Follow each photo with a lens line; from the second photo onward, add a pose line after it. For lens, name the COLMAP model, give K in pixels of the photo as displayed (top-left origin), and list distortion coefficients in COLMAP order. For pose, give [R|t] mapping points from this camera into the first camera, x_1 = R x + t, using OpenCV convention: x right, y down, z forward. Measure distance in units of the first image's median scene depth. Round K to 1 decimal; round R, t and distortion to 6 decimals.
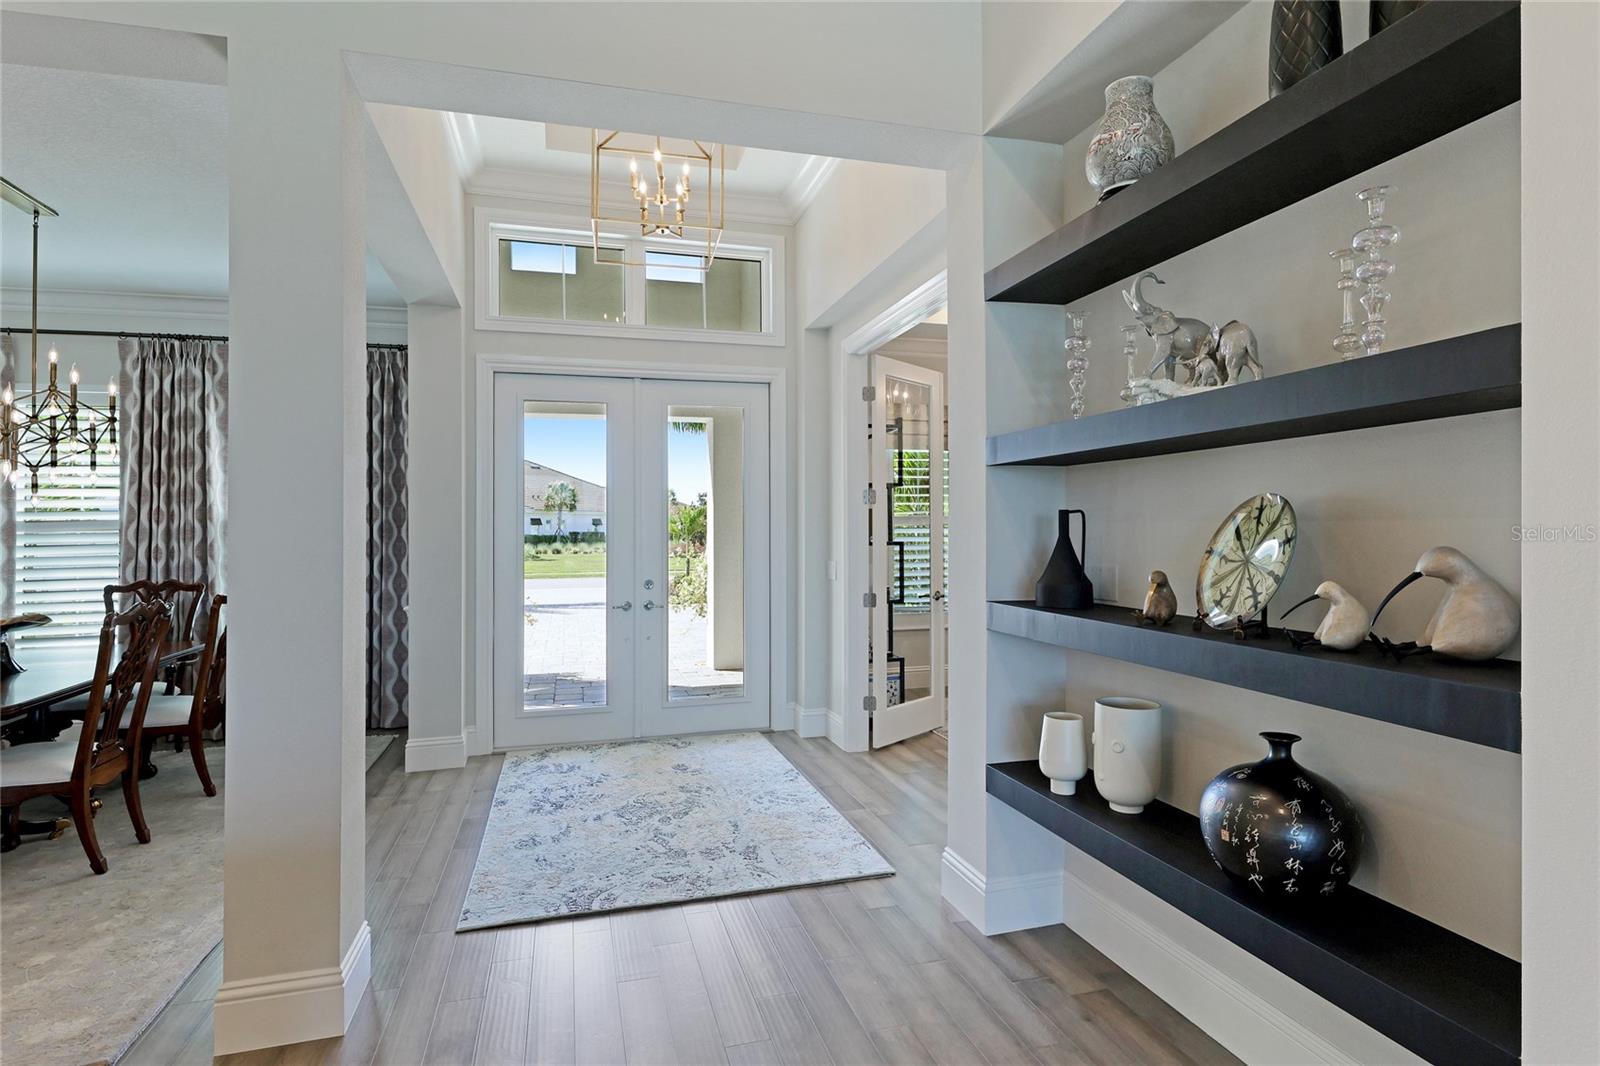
lens RADIAL K [[826.2, 0, 803.9], [0, 826.2, 511.0], [0, 0, 1]] dist [-0.022772, -0.000034]
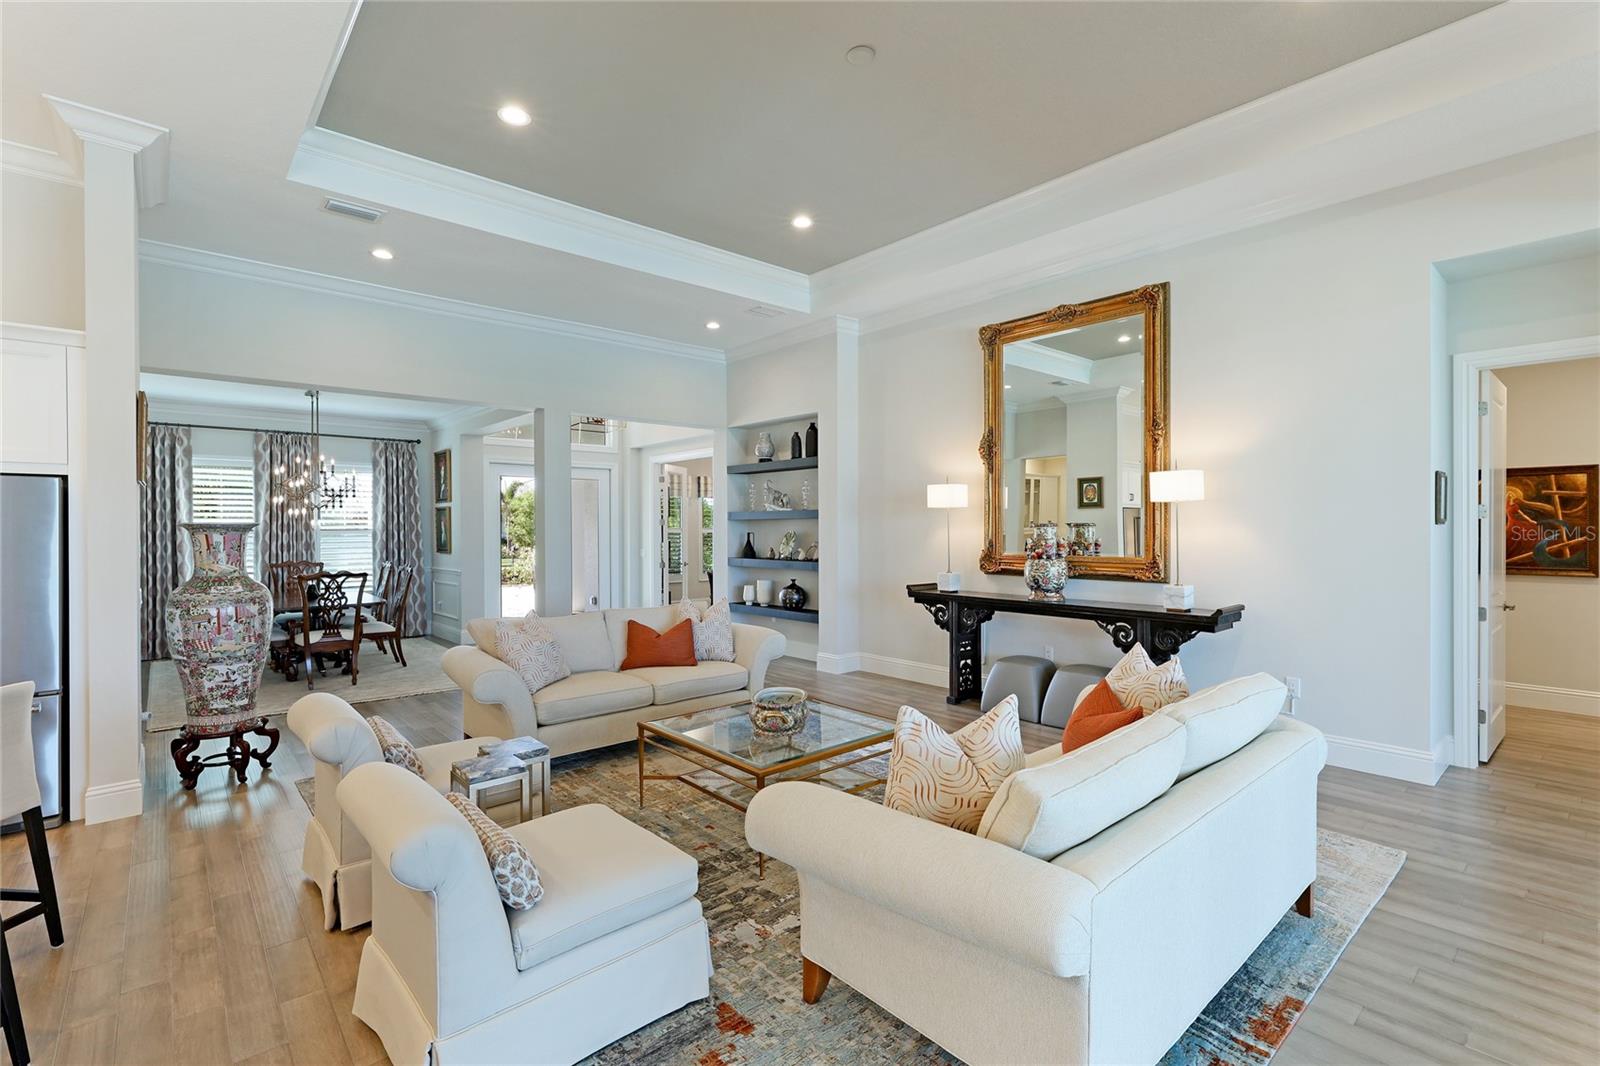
lens RADIAL K [[725.2, 0, 800.0], [0, 725.2, 533.0], [0, 0, 1]] dist [0.001476, -0.000485]
pose [[0.903213, 0.006216, 0.429147, -0.460528], [-0.016593, 0.999653, 0.020442, -0.037069], [-0.428871, -0.025584, 0.903003, -1.077620]]
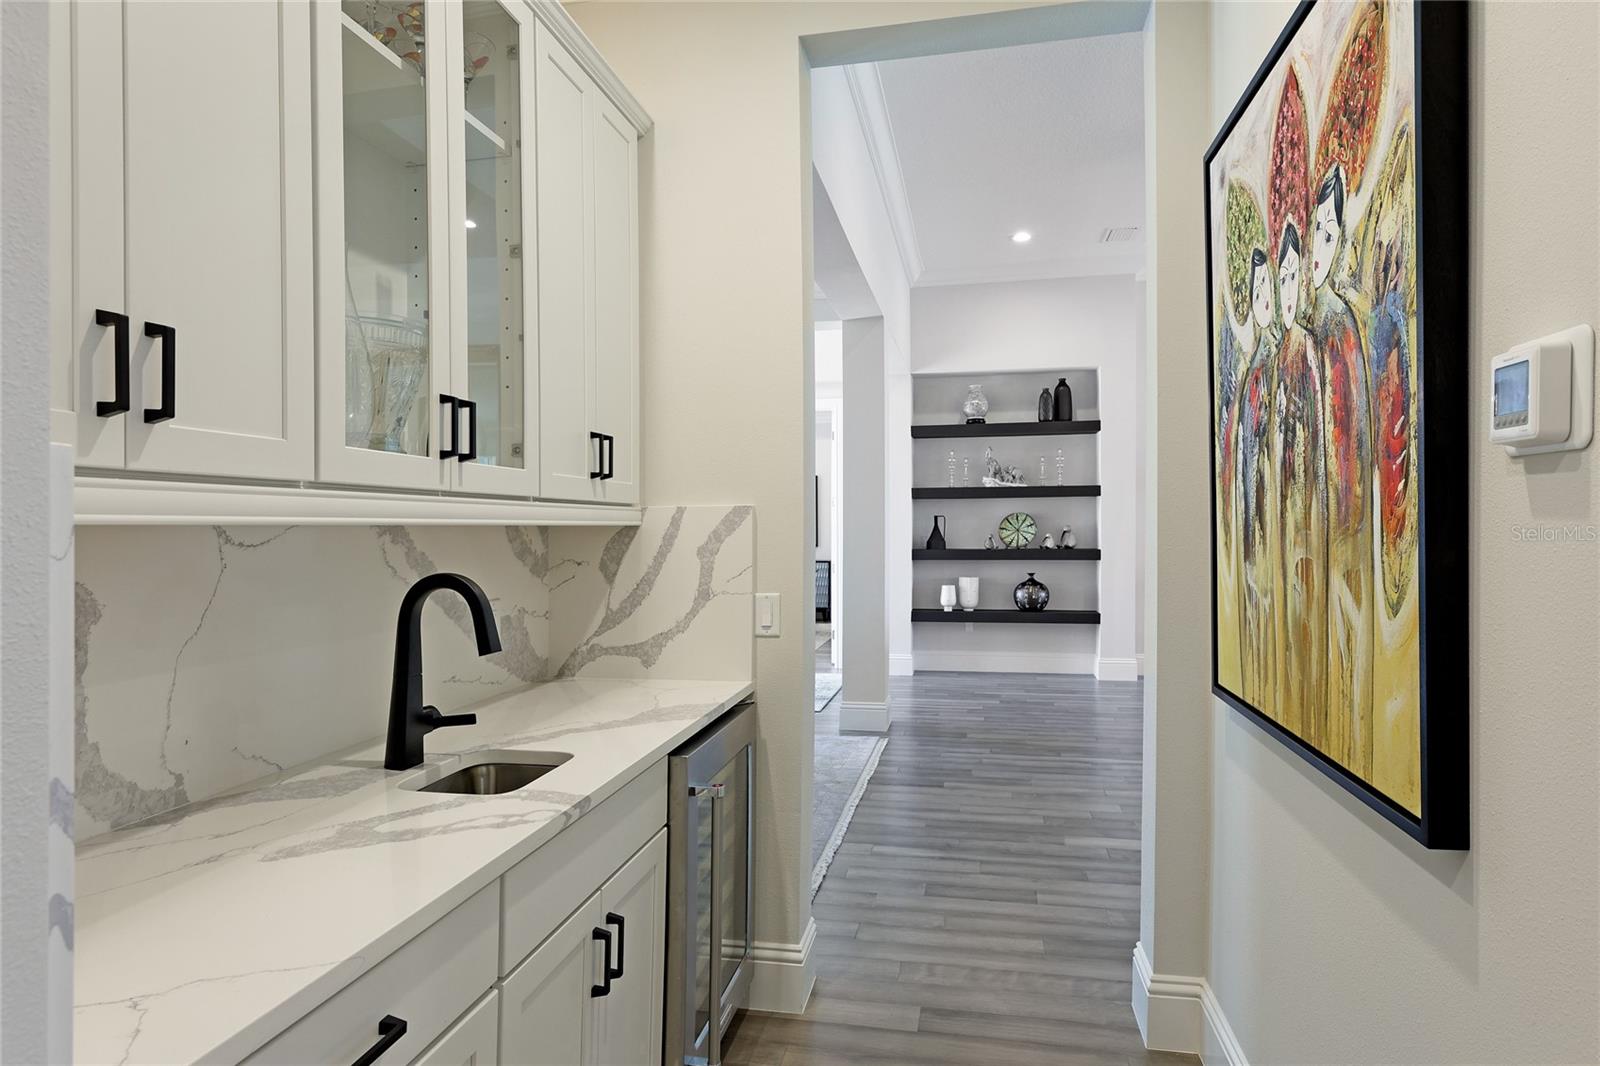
lens RADIAL K [[871.4, 0, 798.0], [0, 871.4, 523.5], [0, 0, 1]] dist [0.004508, 0.000527]
pose [[0.463586, 0.005476, 0.886035, -1.309540], [-0.015459, 0.999879, 0.001908, 0.013568], [-0.885917, -0.014582, 0.463615, 0.011671]]
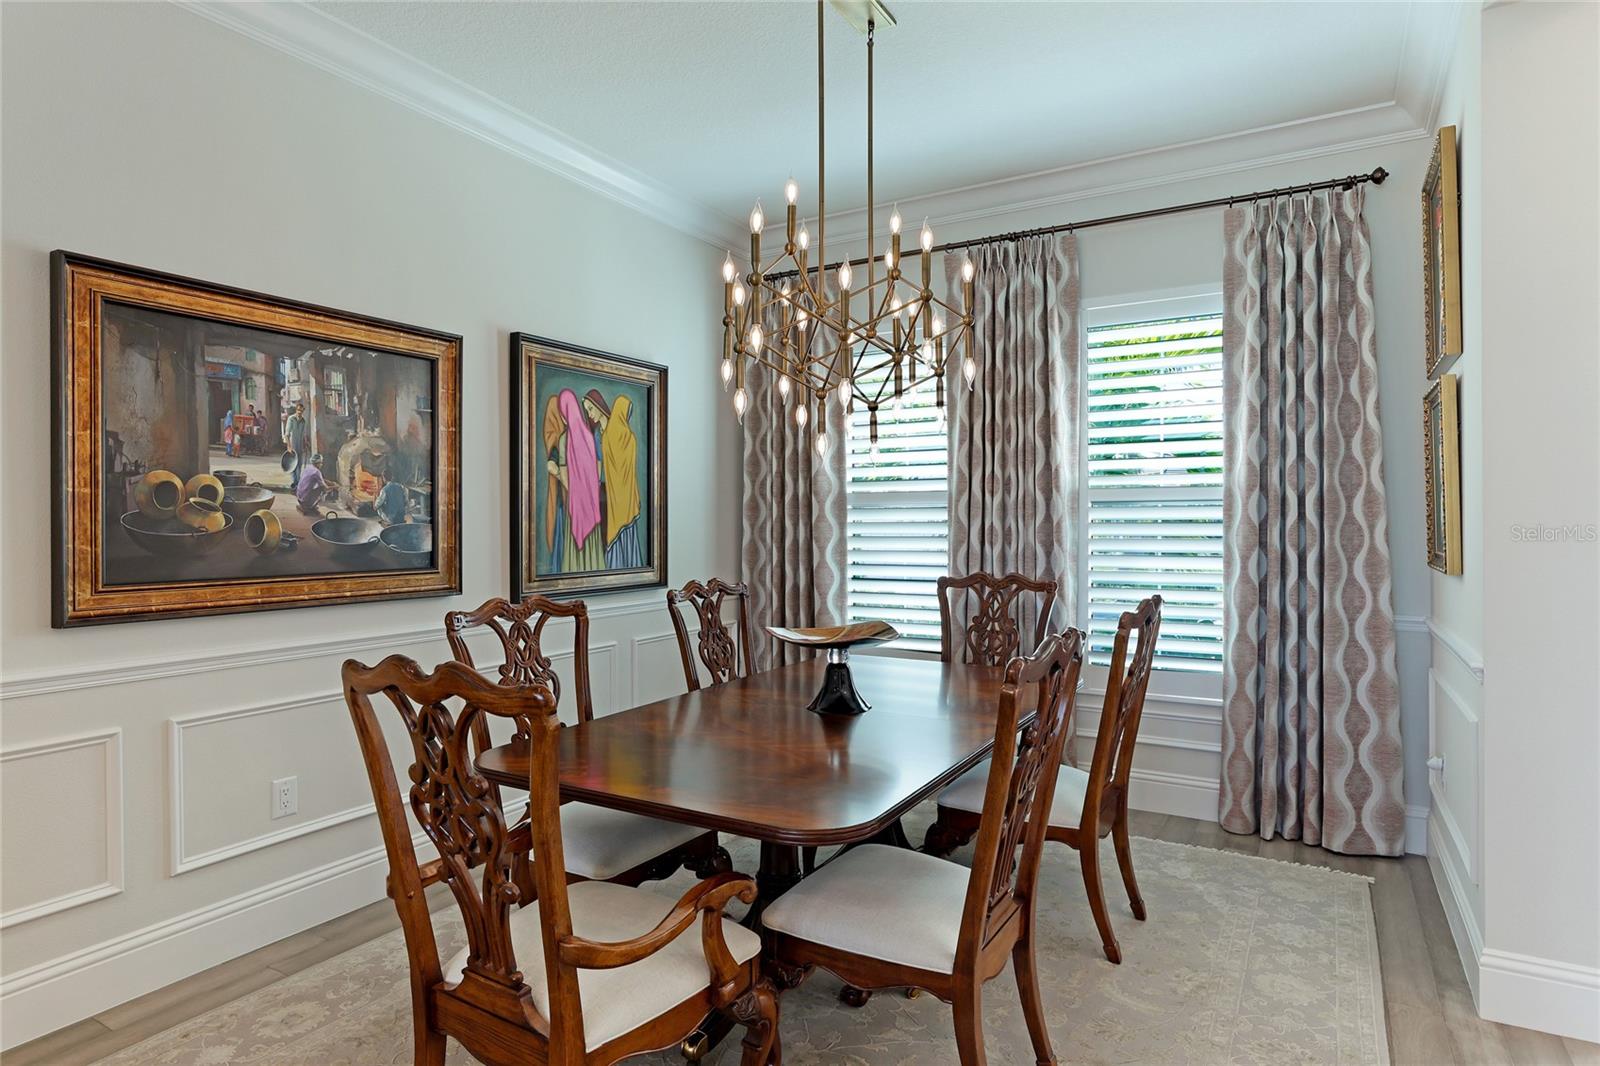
lens RADIAL K [[871.4, 0, 798.0], [0, 871.4, 523.5], [0, 0, 1]] dist [0.004508, 0.000527]
pose [[0.686919, 0.013610, -0.726607, -0.365056], [0.007847, 0.999627, 0.026142, 0.020675], [0.726692, -0.023659, 0.686556, 0.355035]]
